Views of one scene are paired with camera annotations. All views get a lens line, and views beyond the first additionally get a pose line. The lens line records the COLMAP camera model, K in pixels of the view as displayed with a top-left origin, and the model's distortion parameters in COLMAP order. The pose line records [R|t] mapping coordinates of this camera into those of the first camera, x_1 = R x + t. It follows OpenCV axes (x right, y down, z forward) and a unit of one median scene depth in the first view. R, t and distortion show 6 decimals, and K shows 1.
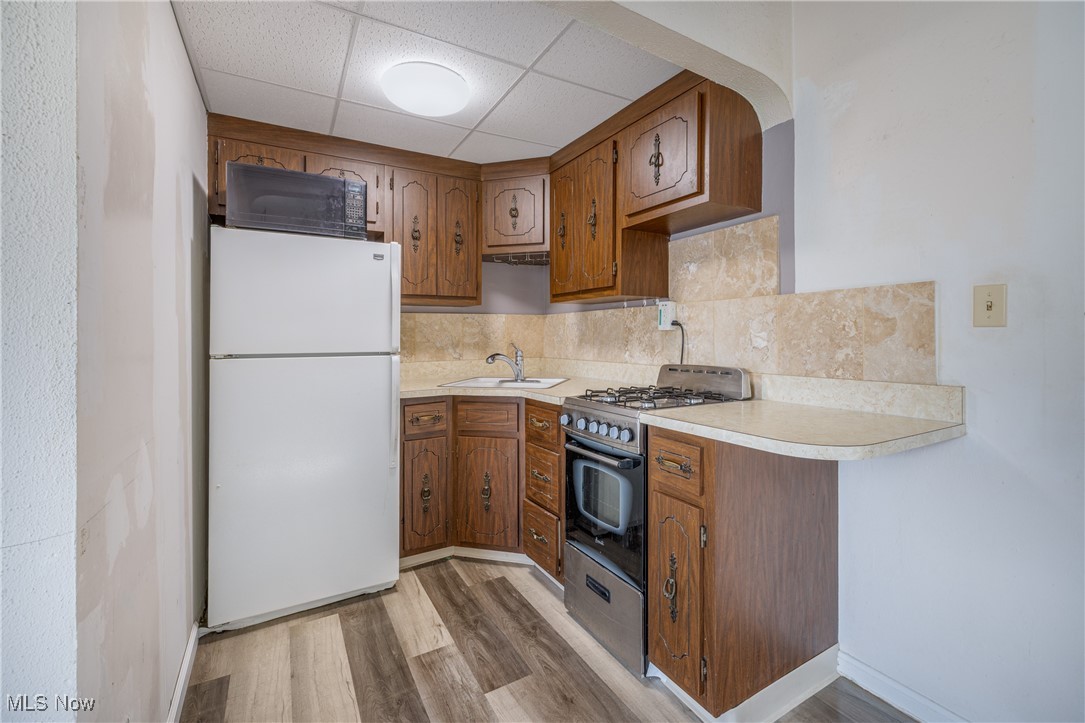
lens RADIAL K [[455.3, 0, 543.4], [0, 455.3, 349.2], [0, 0, 1]] dist [-0.030945, 0.028258]
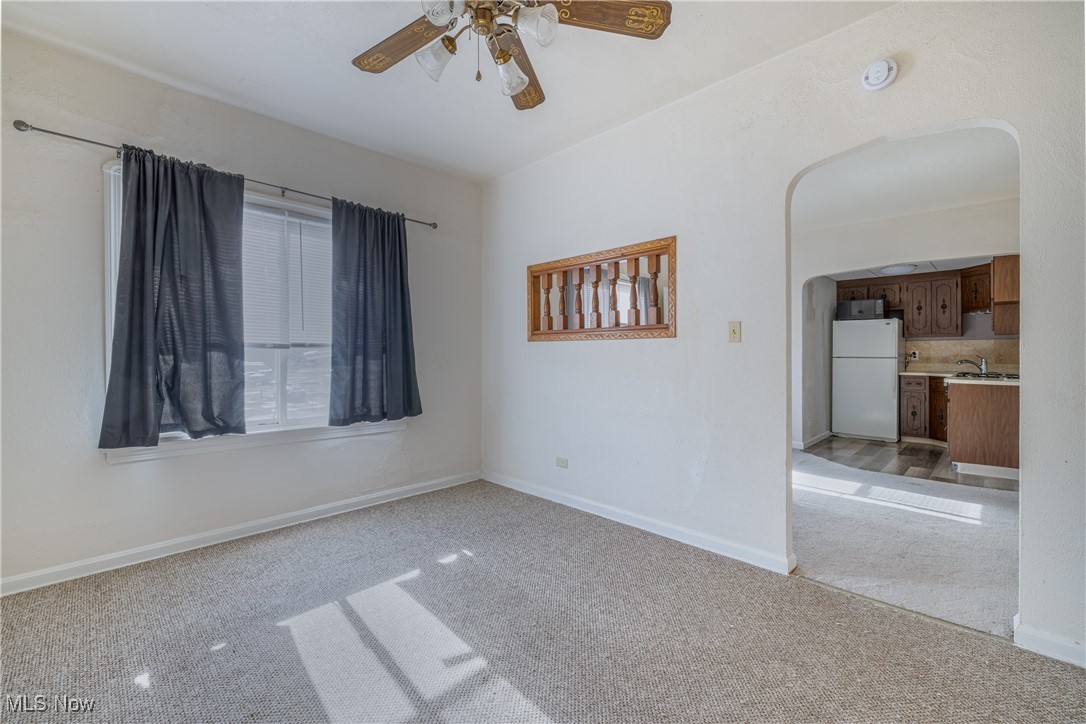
lens RADIAL K [[455.8, 0, 543.9], [0, 455.8, 349.7], [0, 0, 1]] dist [-0.030945, 0.028258]
pose [[0.234634, -0.000274, -0.972084, 1.895270], [-0.020818, 0.999769, -0.005307, 0.022994], [0.971861, 0.021482, 0.234574, -1.780859]]
